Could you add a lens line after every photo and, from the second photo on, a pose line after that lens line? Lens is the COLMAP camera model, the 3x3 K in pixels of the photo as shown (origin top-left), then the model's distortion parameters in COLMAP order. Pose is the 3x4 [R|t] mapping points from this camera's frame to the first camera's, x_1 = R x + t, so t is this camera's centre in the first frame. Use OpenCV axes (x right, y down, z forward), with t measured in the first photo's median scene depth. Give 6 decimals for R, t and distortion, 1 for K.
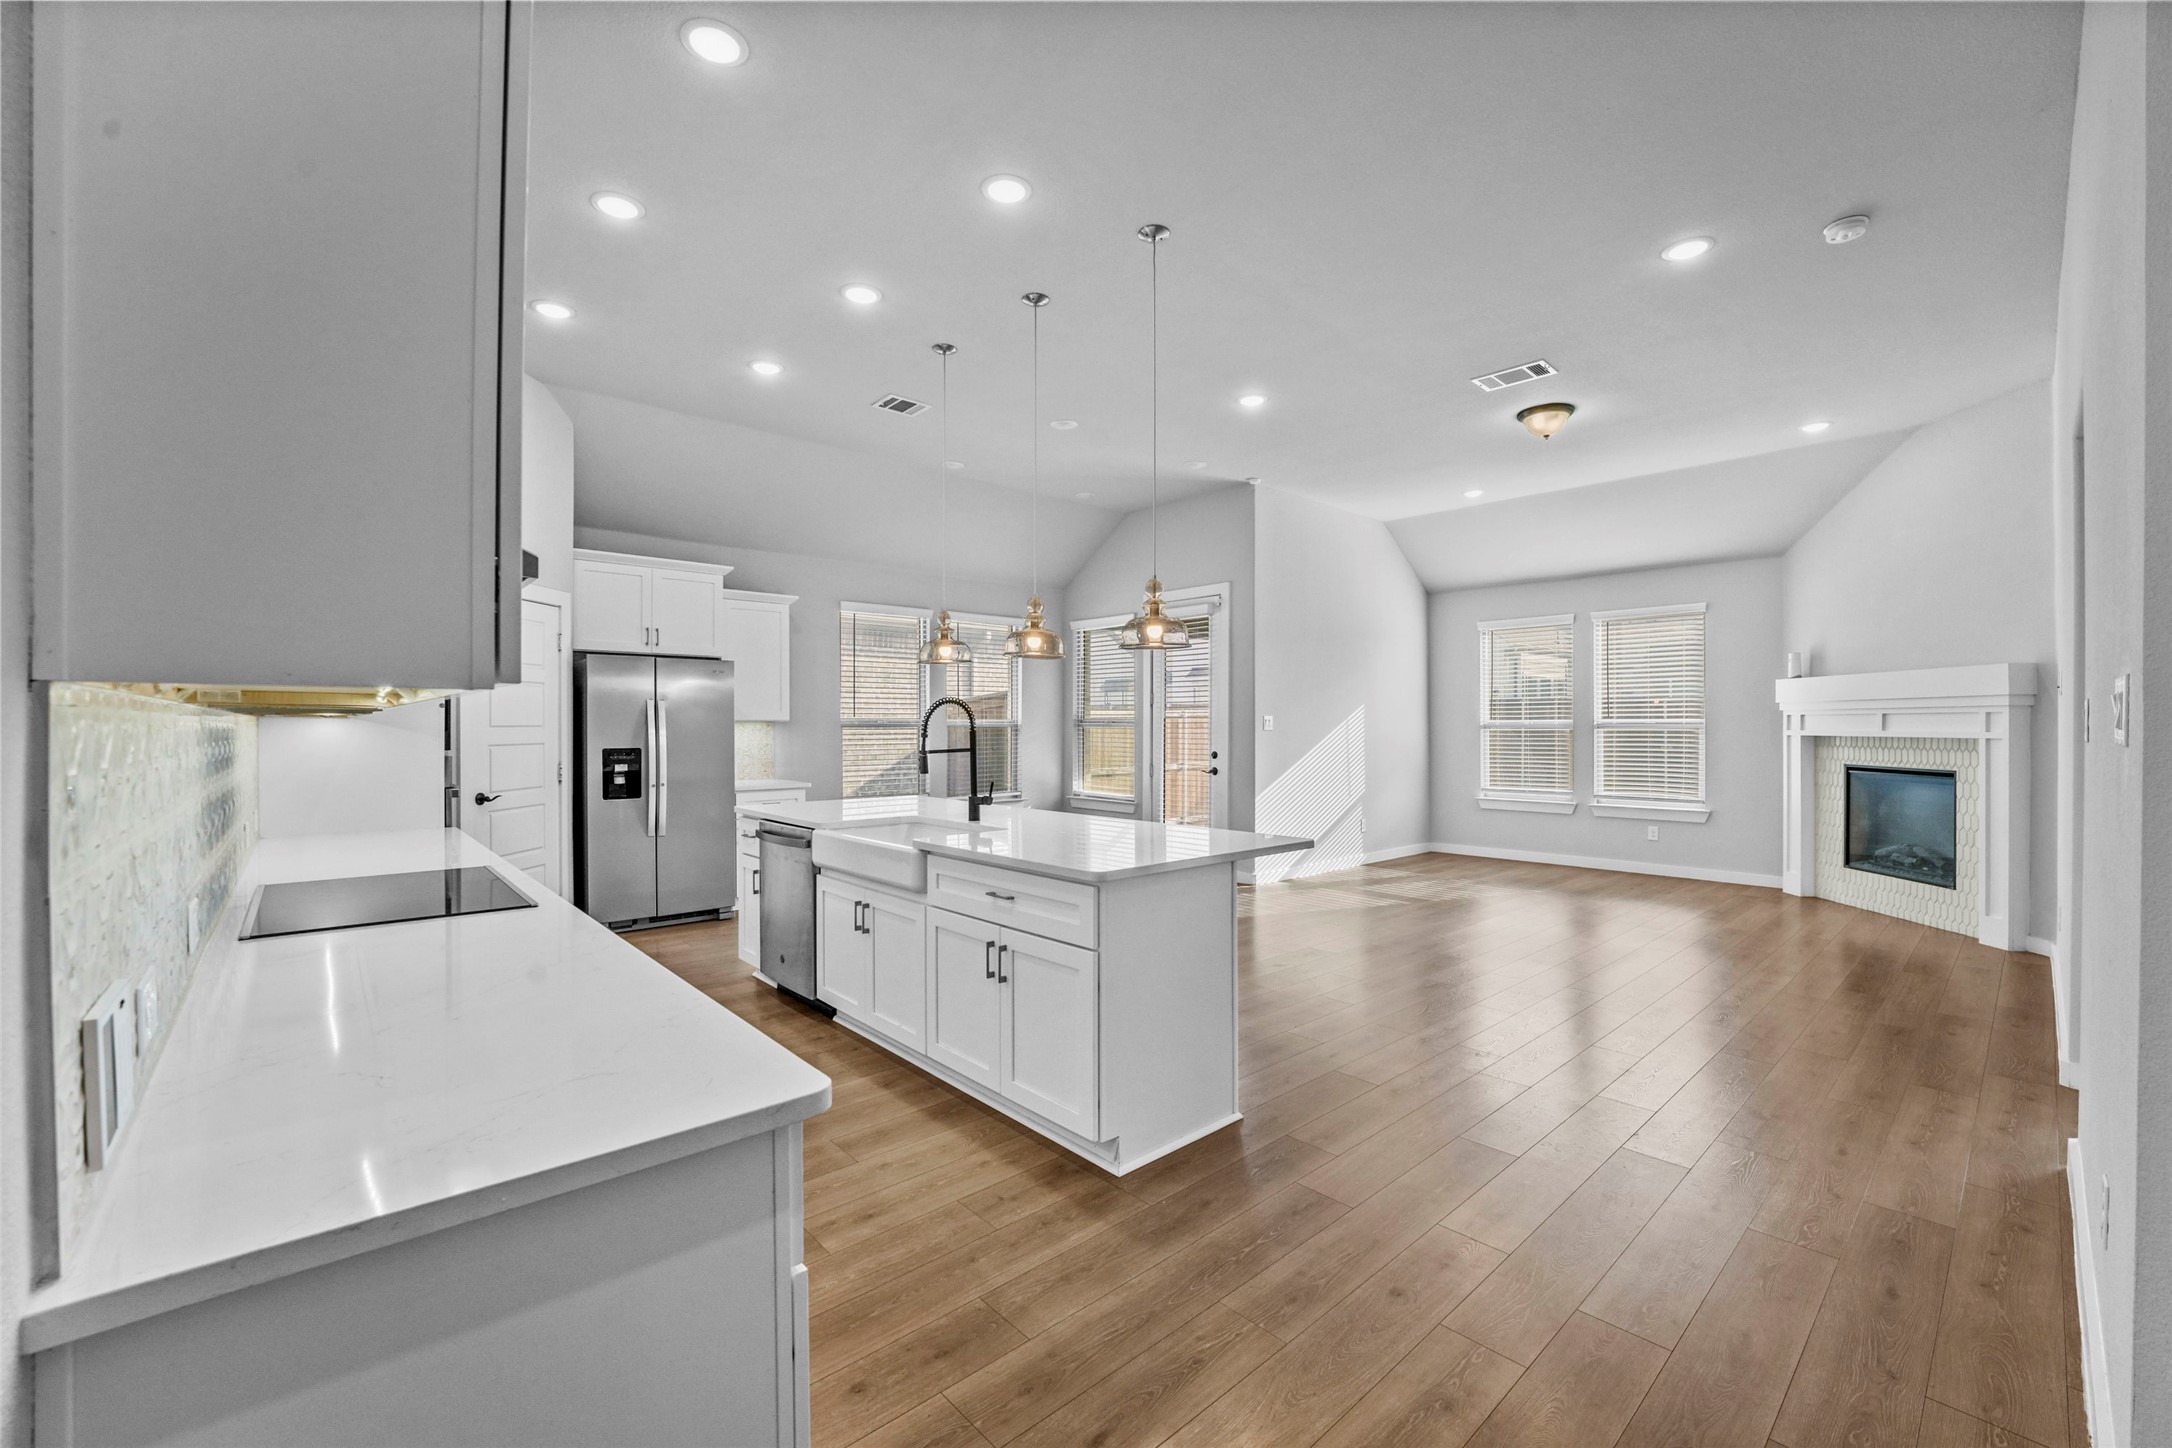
lens RADIAL K [[876.0, 0, 1087.5], [0, 876.0, 735.2], [0, 0, 1]] dist [0.002736, -0.007472]
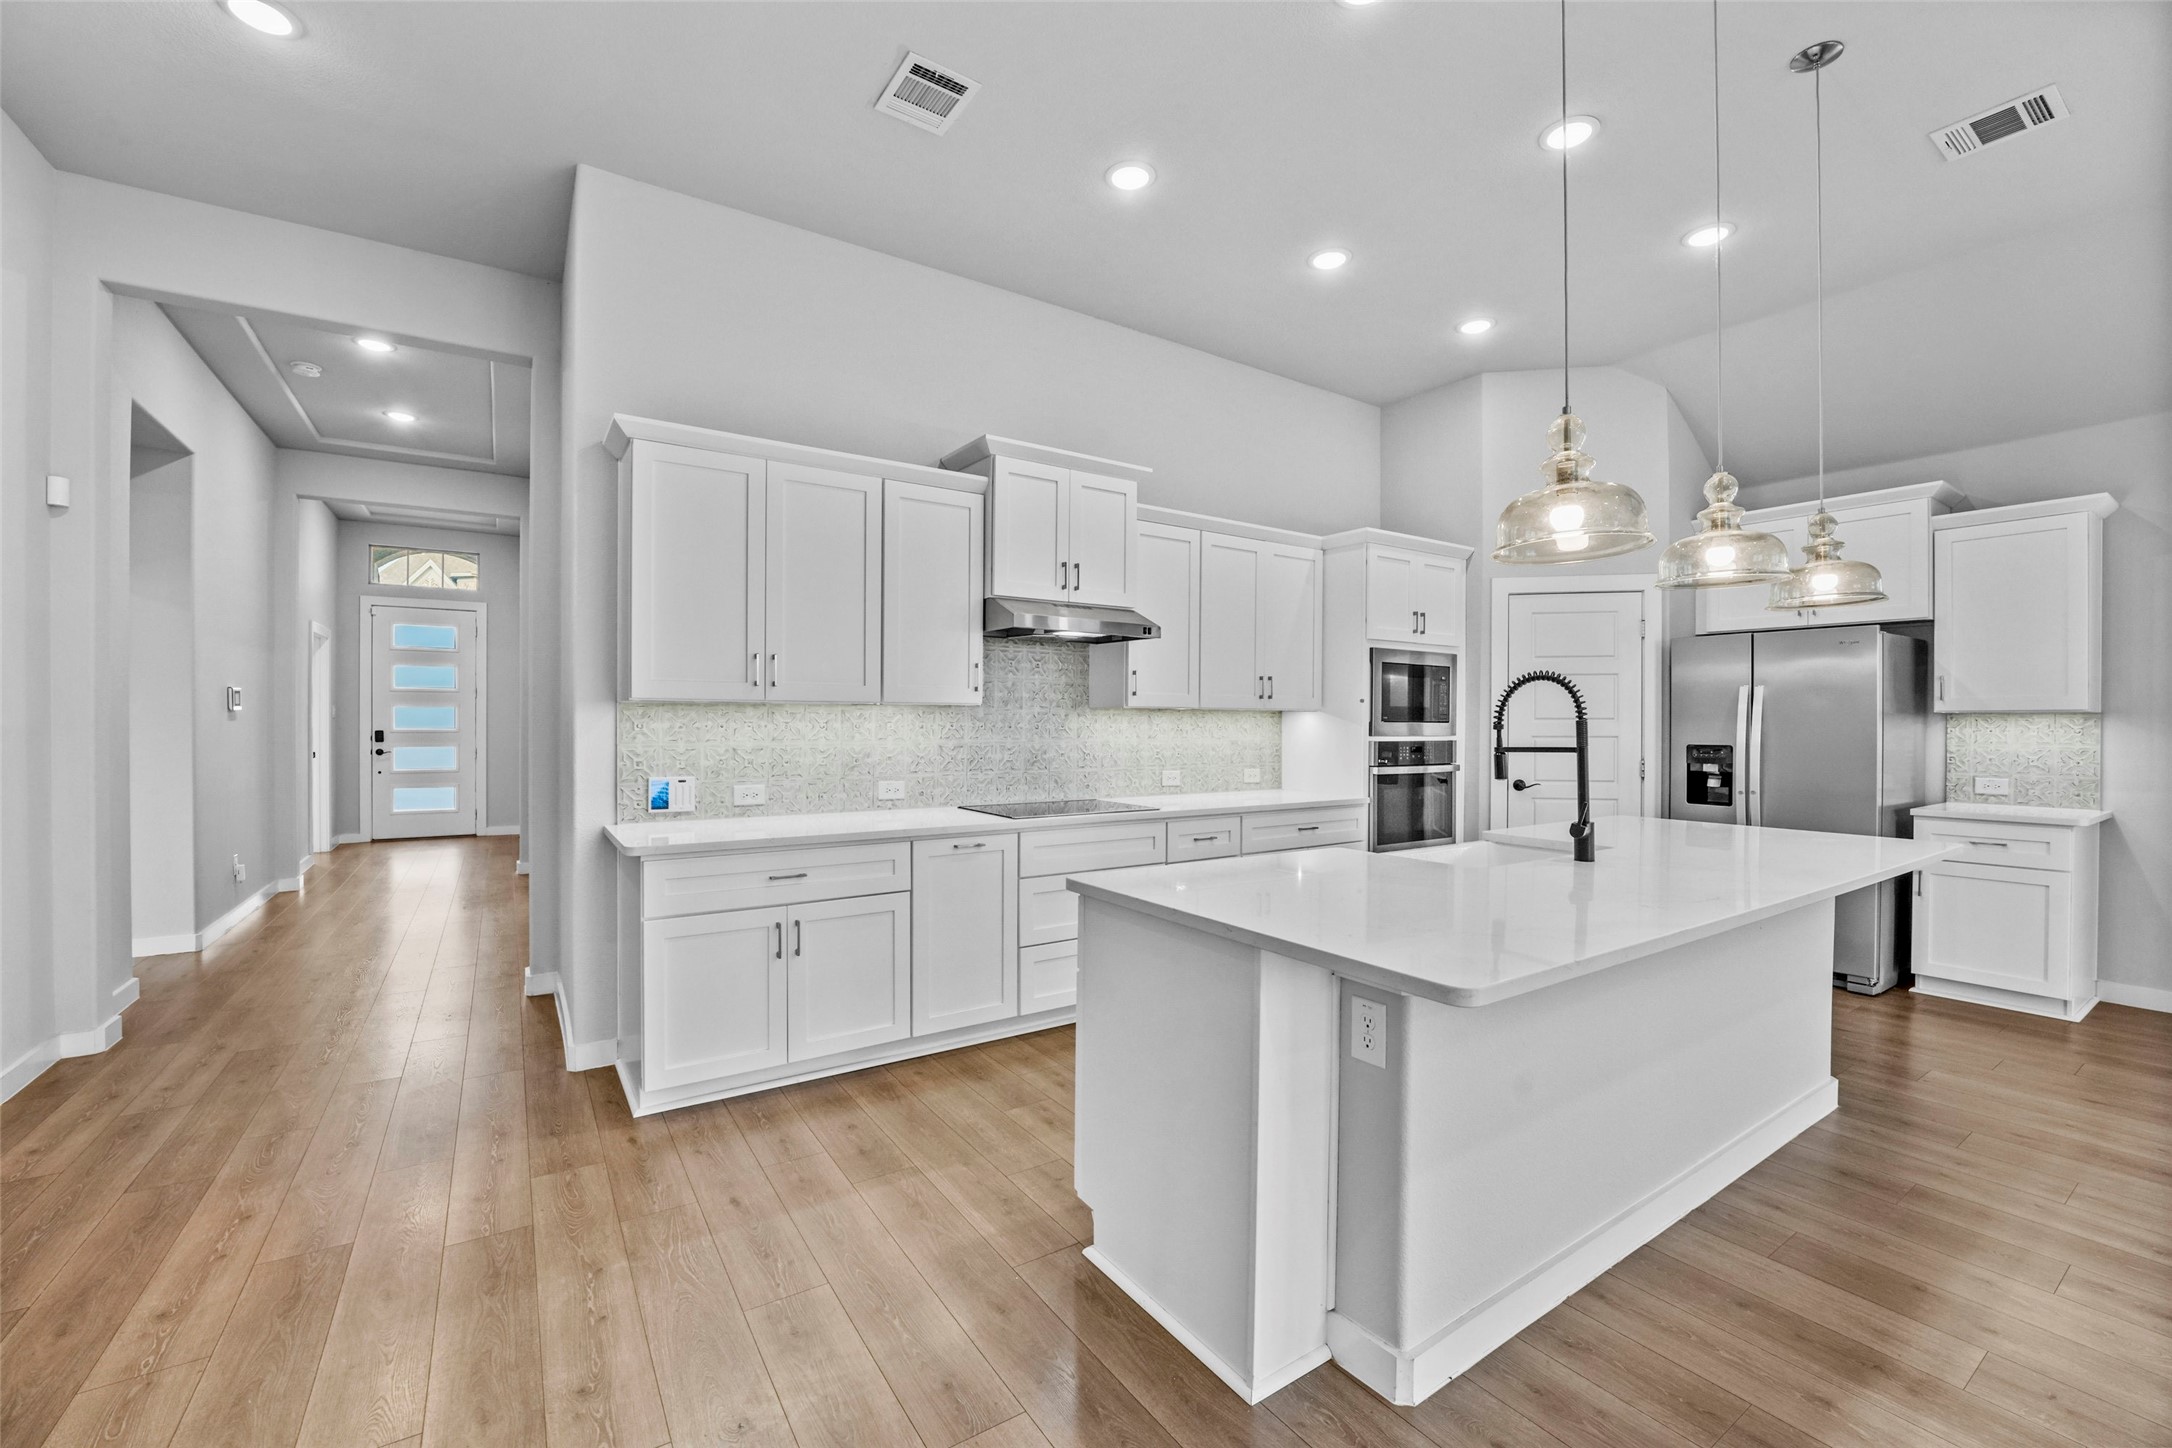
lens RADIAL K [[873.3, 0, 1083.3], [0, 873.3, 724.9], [0, 0, 1]] dist [-0.016547, 0.000248]
pose [[-0.150328, -0.002898, -0.988632, 0.557973], [-0.008006, 0.999966, -0.001714, 0.002375], [0.988604, 0.007658, -0.150347, 0.733516]]
